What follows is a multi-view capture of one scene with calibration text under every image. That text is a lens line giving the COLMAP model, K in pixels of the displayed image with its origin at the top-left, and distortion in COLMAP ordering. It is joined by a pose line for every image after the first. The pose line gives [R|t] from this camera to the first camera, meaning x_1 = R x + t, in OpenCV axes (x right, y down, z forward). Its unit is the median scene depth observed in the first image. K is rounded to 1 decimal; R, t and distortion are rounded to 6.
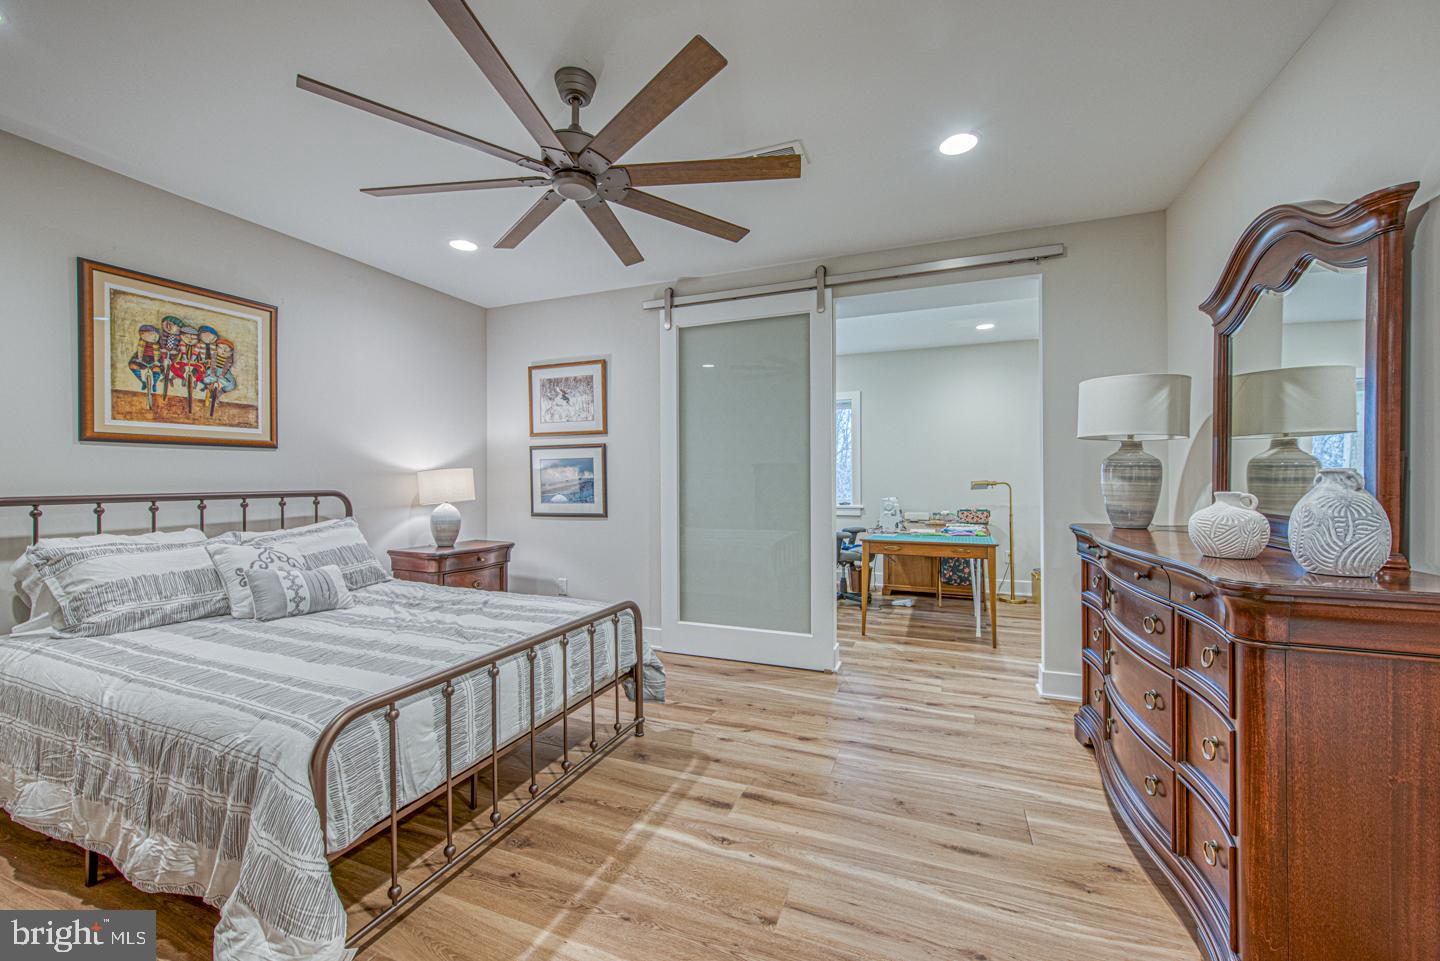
lens RADIAL K [[571.4, 0, 720.0], [0, 571.4, 480.5], [0, 0, 1]] dist [0.000136, -0.000119]
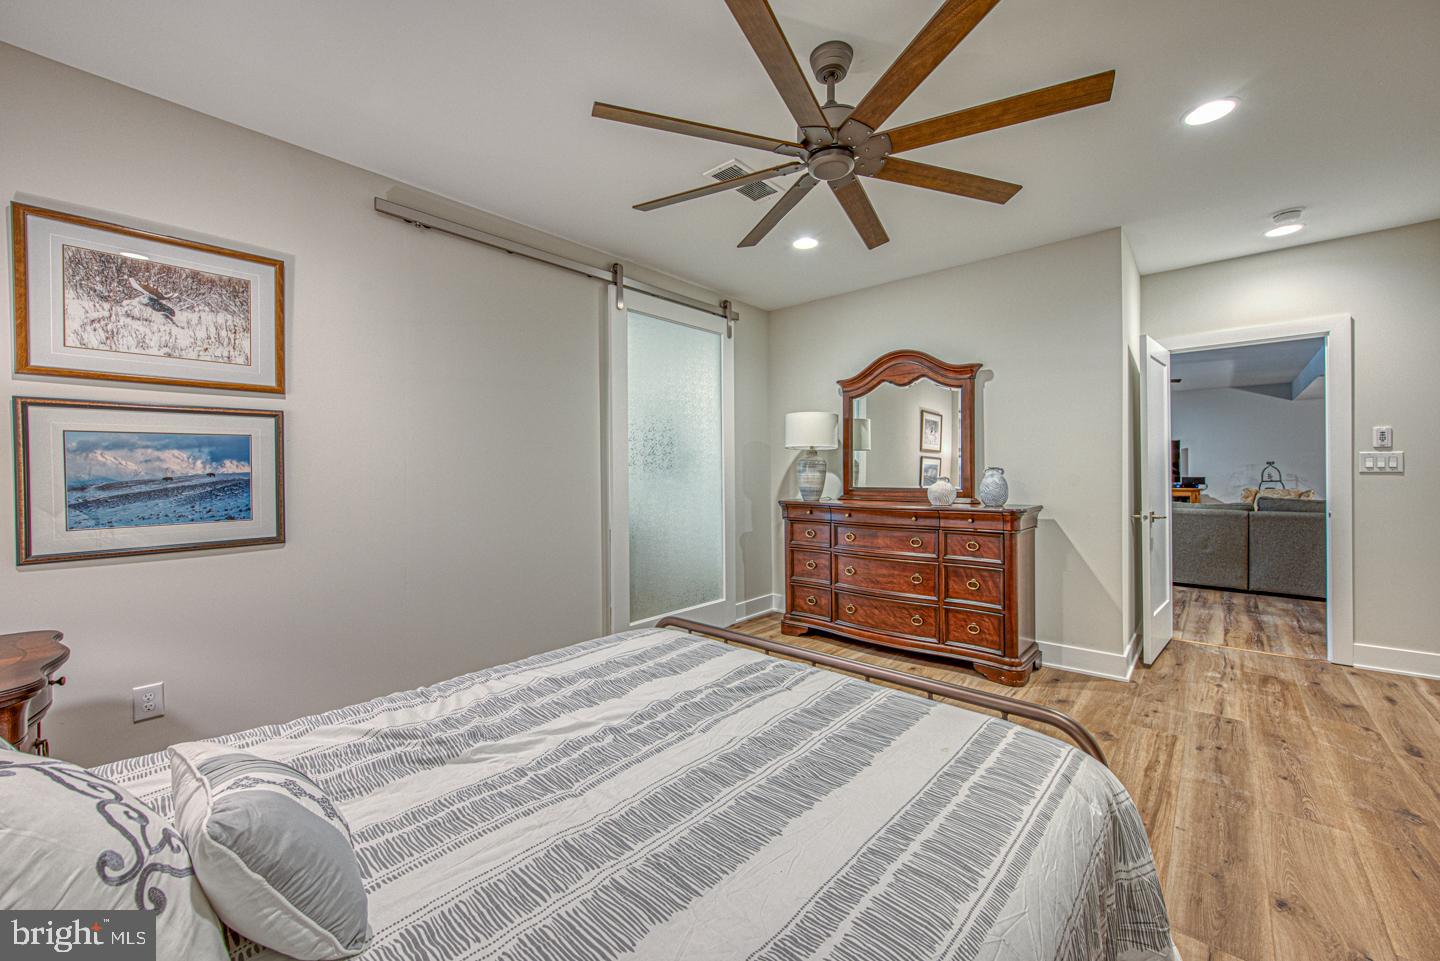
lens RADIAL K [[563.2, 0, 714.6], [0, 563.2, 475.0], [0, 0, 1]] dist [0.001909, 0.000066]
pose [[0.343471, -0.004691, 0.939151, -0.888876], [0.007189, 0.999971, 0.002366, -0.000223], [-0.939136, 0.005939, 0.343495, 0.628921]]
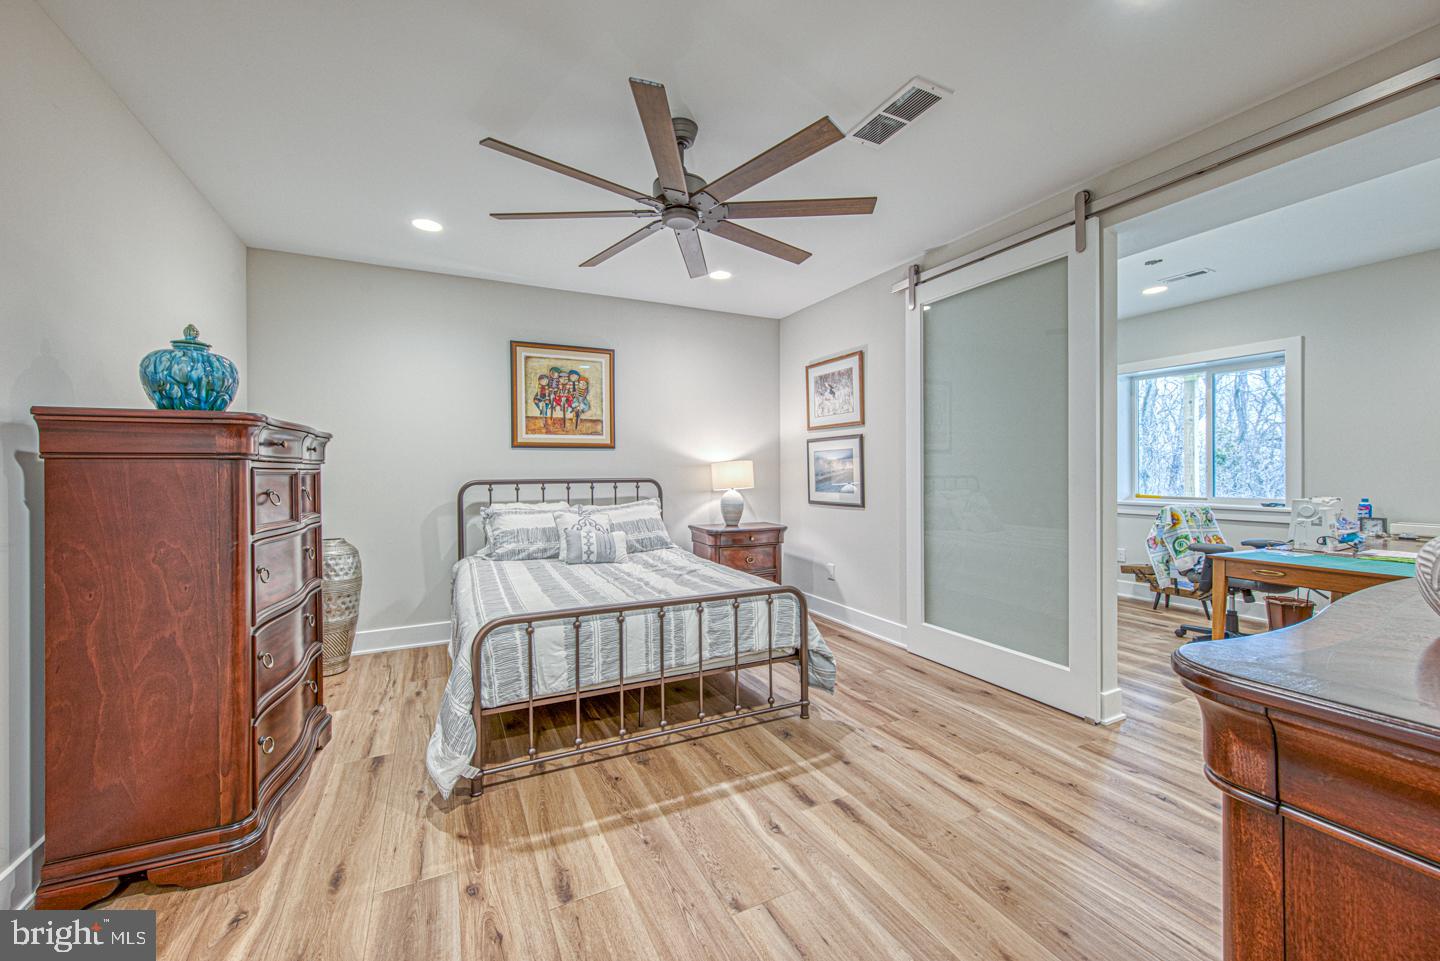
lens RADIAL K [[563.2, 0, 714.6], [0, 563.2, 475.0], [0, 0, 1]] dist [0.001909, 0.000066]
pose [[0.743074, 0.005086, -0.669190, 0.417087], [-0.000095, 0.999972, 0.007494, -0.000324], [0.669210, -0.005505, 0.743053, 0.135872]]
